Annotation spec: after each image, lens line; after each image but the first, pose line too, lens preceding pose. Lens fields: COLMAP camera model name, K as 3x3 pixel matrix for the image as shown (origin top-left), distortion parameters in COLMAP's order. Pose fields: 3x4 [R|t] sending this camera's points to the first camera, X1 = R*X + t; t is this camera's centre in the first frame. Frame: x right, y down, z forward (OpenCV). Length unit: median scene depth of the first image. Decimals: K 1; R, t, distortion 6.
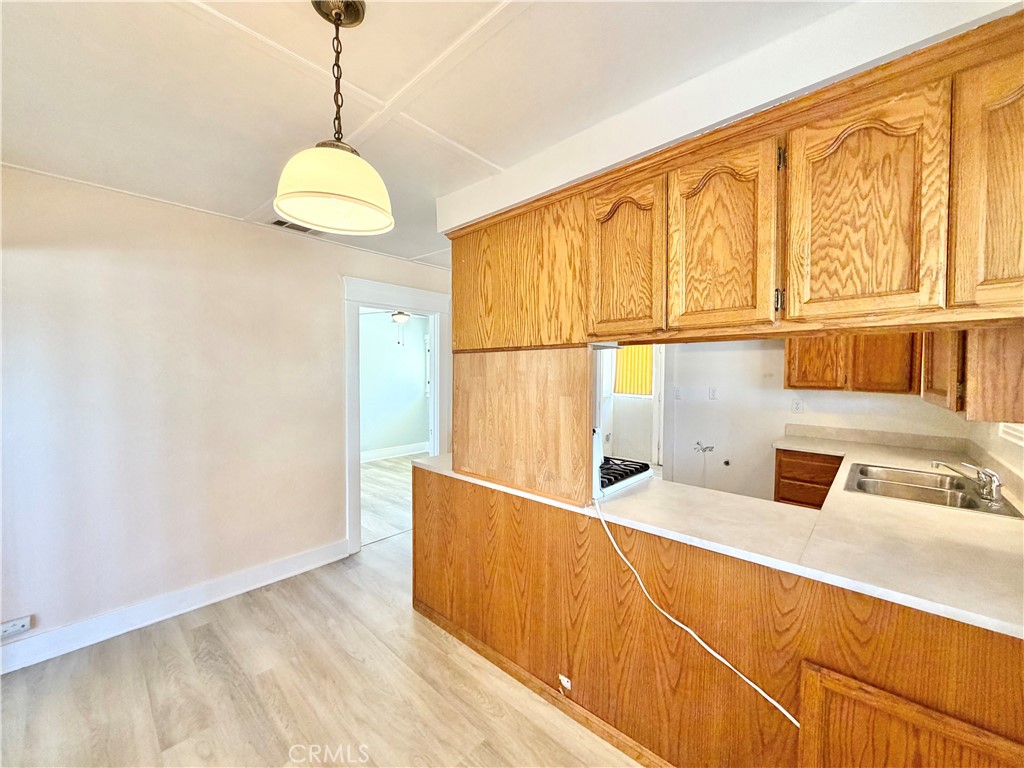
lens RADIAL K [[407.7, 0, 505.3], [0, 407.7, 383.2], [0, 0, 1]] dist [0.000265, 0.000325]
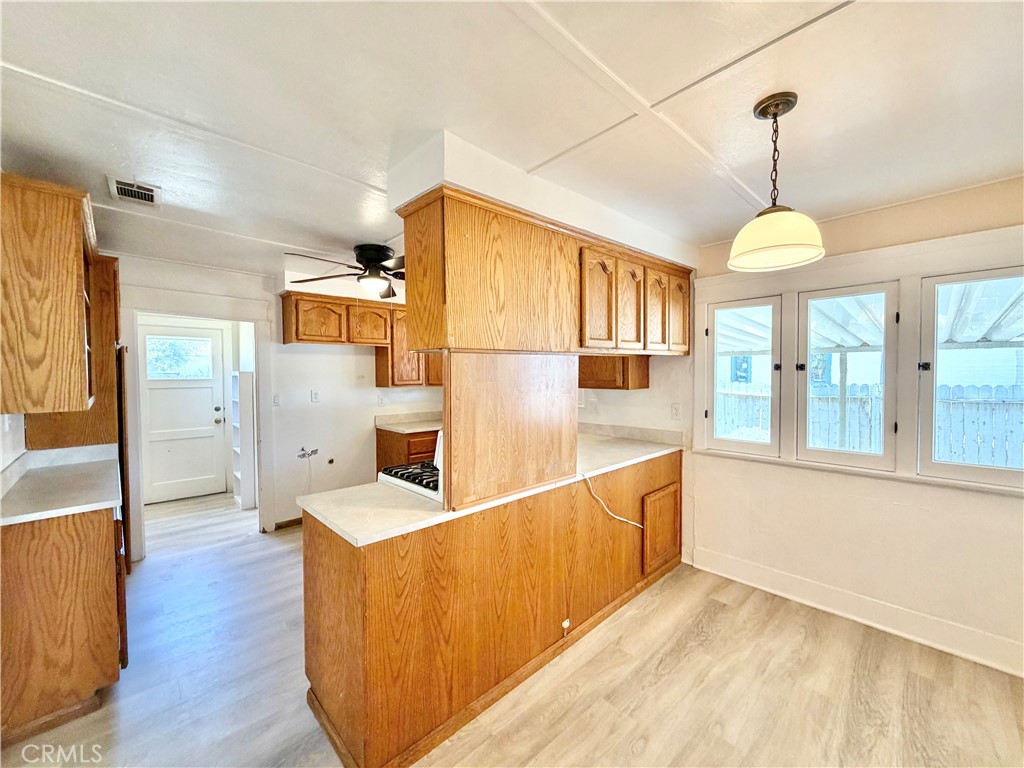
lens RADIAL K [[407.7, 0, 510.4], [0, 407.7, 383.4], [0, 0, 1]] dist [0.000265, 0.000325]
pose [[0.064962, -0.032305, 0.997365, -0.981613], [0.040046, 0.998755, 0.029742, -0.038427], [-0.997084, 0.038008, 0.066175, 0.964606]]
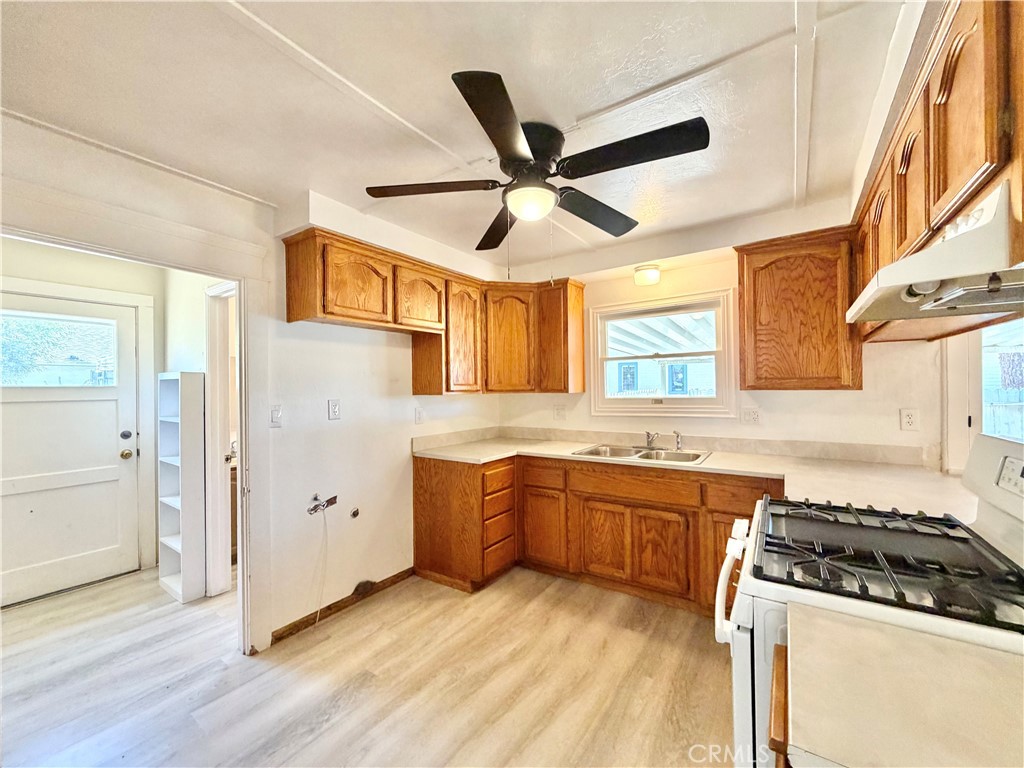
lens RADIAL K [[407.7, 0, 508.8], [0, 407.7, 383.2], [0, 0, 1]] dist [0.000265, 0.000325]
pose [[-0.146937, 0.001497, 0.989145, -0.307173], [0.045297, 0.998960, 0.005217, -0.015793], [-0.988108, 0.045572, -0.146852, 1.760343]]
